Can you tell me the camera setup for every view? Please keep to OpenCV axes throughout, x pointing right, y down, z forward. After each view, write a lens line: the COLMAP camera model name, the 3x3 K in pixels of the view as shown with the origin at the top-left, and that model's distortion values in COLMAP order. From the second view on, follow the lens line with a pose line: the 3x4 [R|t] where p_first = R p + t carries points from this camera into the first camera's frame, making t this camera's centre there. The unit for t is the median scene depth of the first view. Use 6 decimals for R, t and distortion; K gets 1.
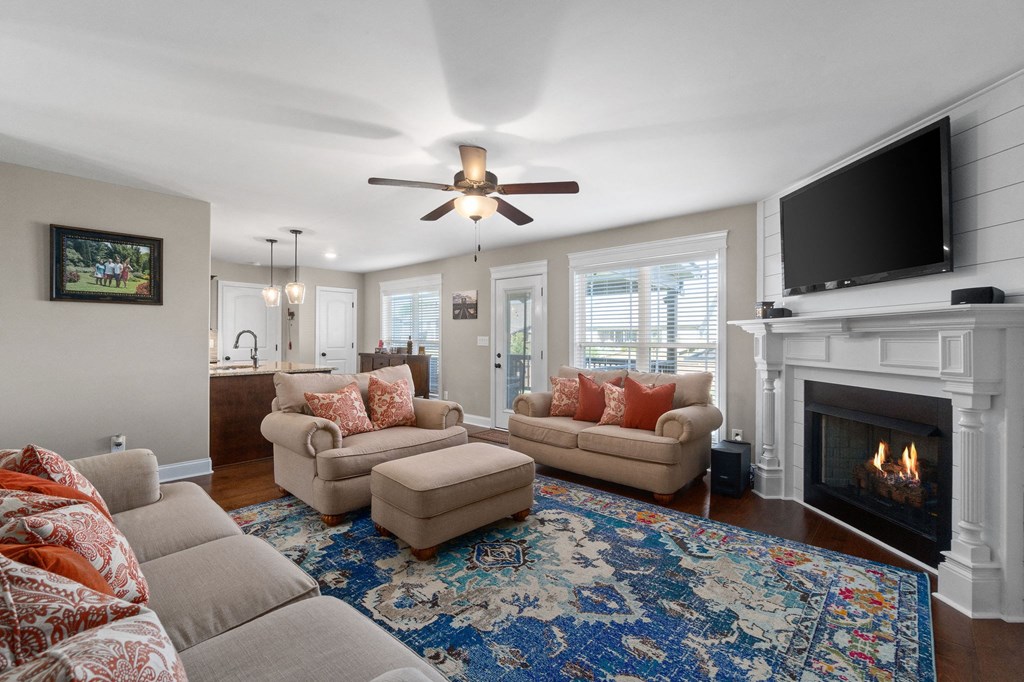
lens RADIAL K [[446.8, 0, 503.5], [0, 446.8, 336.8], [0, 0, 1]] dist [-0.008027, 0.001144]
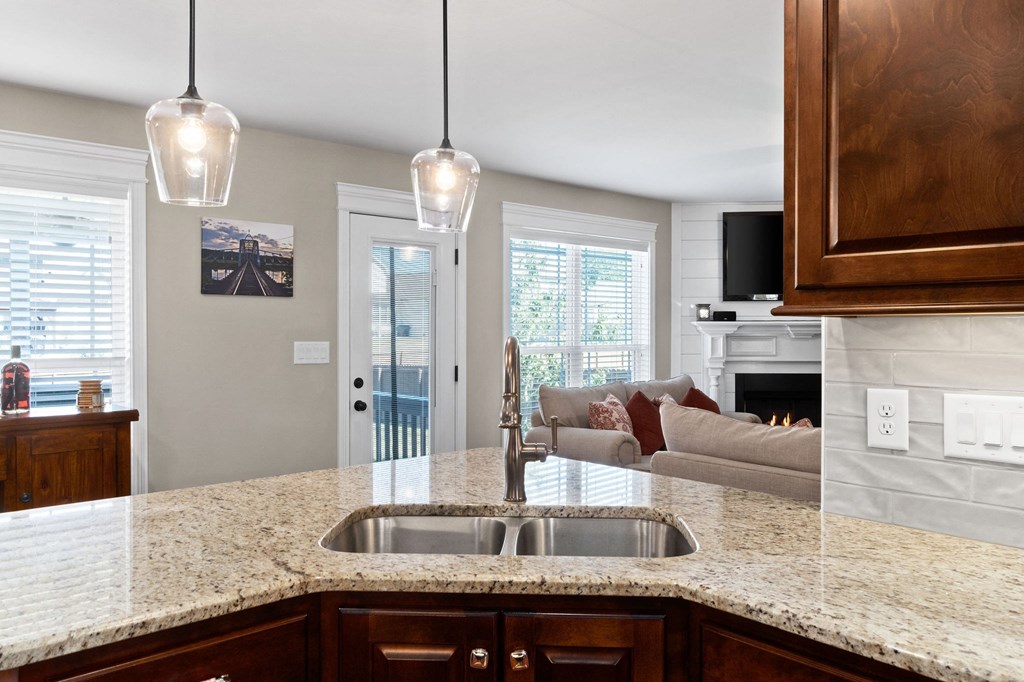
lens RADIAL K [[732.9, 0, 503.3], [0, 732.9, 337.1], [0, 0, 1]] dist [-0.014827, -0.004179]
pose [[0.116702, -0.010364, 0.993113, -1.583573], [0.002690, 0.999945, 0.010120, -0.024787], [-0.993163, 0.001490, 0.116723, 1.681914]]
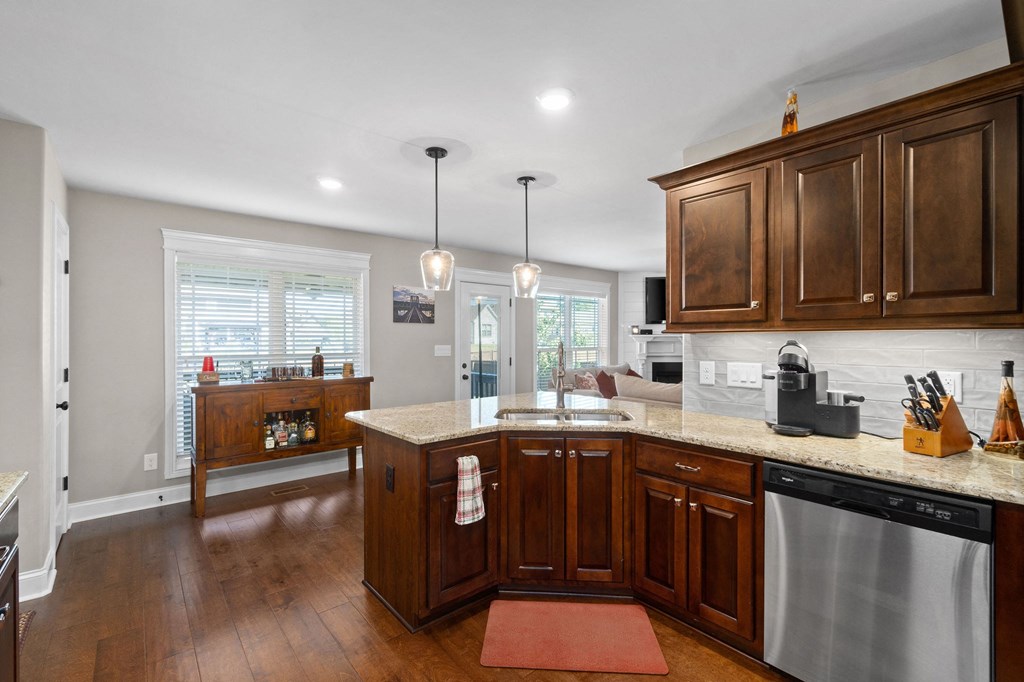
lens RADIAL K [[446.8, 0, 512.6], [0, 446.8, 344.2], [0, 0, 1]] dist [-0.008027, 0.001144]
pose [[0.117528, -0.010846, 0.993010, -1.962676], [0.004826, 0.999935, 0.010351, -0.023884], [-0.993058, 0.003576, 0.117573, 1.741030]]
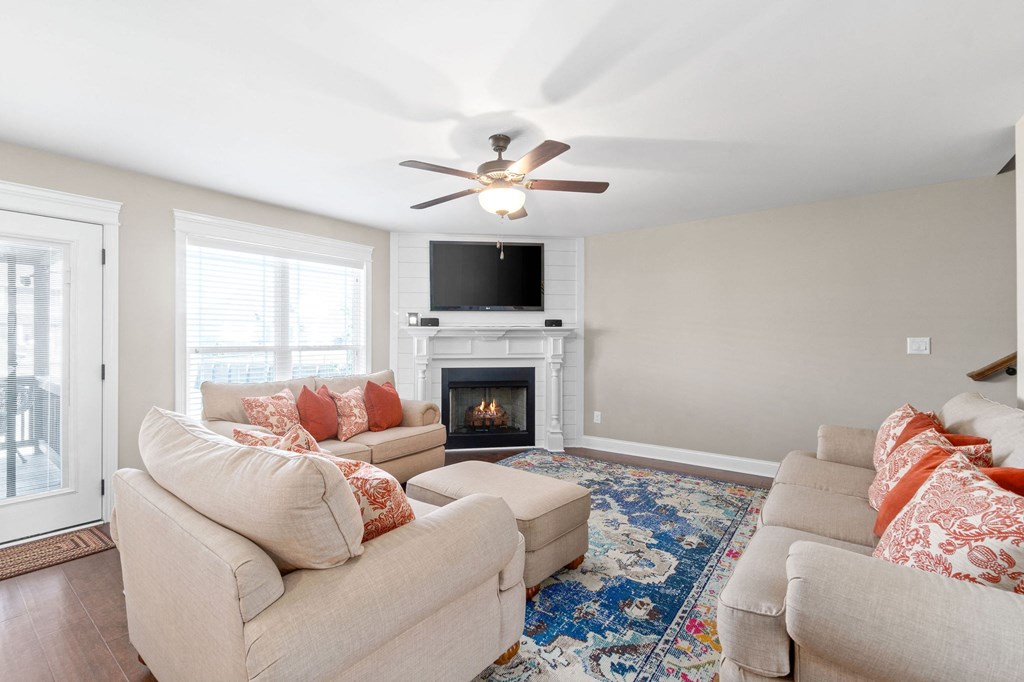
lens RADIAL K [[446.8, 0, 521.1], [0, 446.8, 339.6], [0, 0, 1]] dist [-0.008027, 0.001144]
pose [[-0.109654, -0.003712, 0.993963, -1.024133], [-0.002900, 0.999990, 0.003415, -0.004675], [-0.993966, -0.002508, -0.109664, 1.095911]]
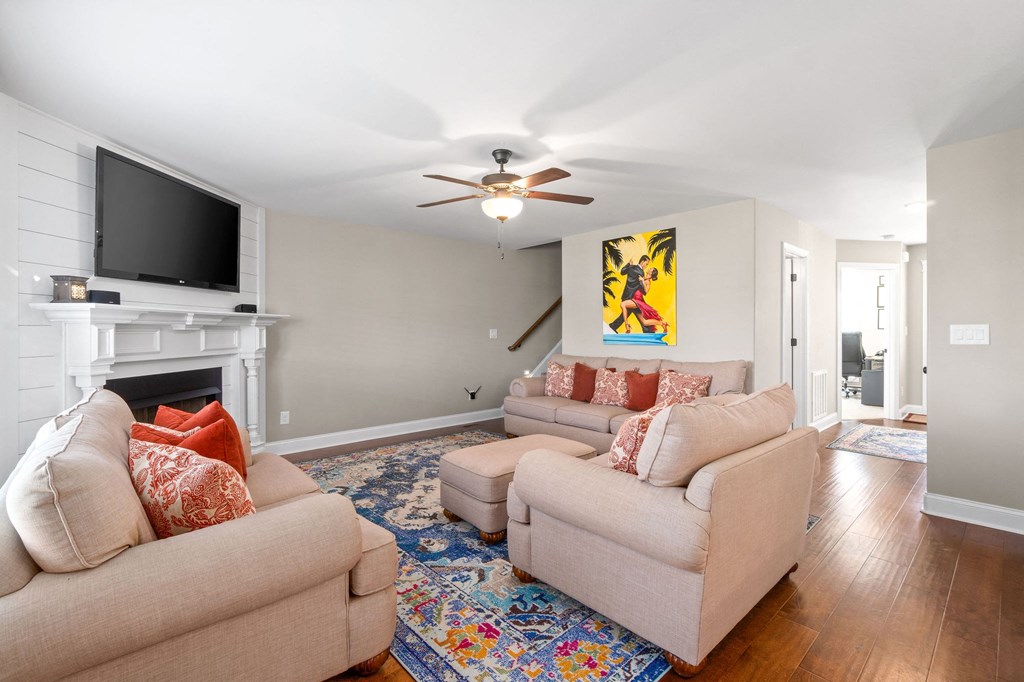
lens RADIAL K [[446.8, 0, 504.2], [0, 446.8, 332.7], [0, 0, 1]] dist [-0.008027, 0.001144]
pose [[-0.994565, -0.004232, 0.104031, -0.183692], [-0.004061, 0.999990, 0.001852, 0.004856], [-0.104037, 0.001420, -0.994572, 2.125715]]
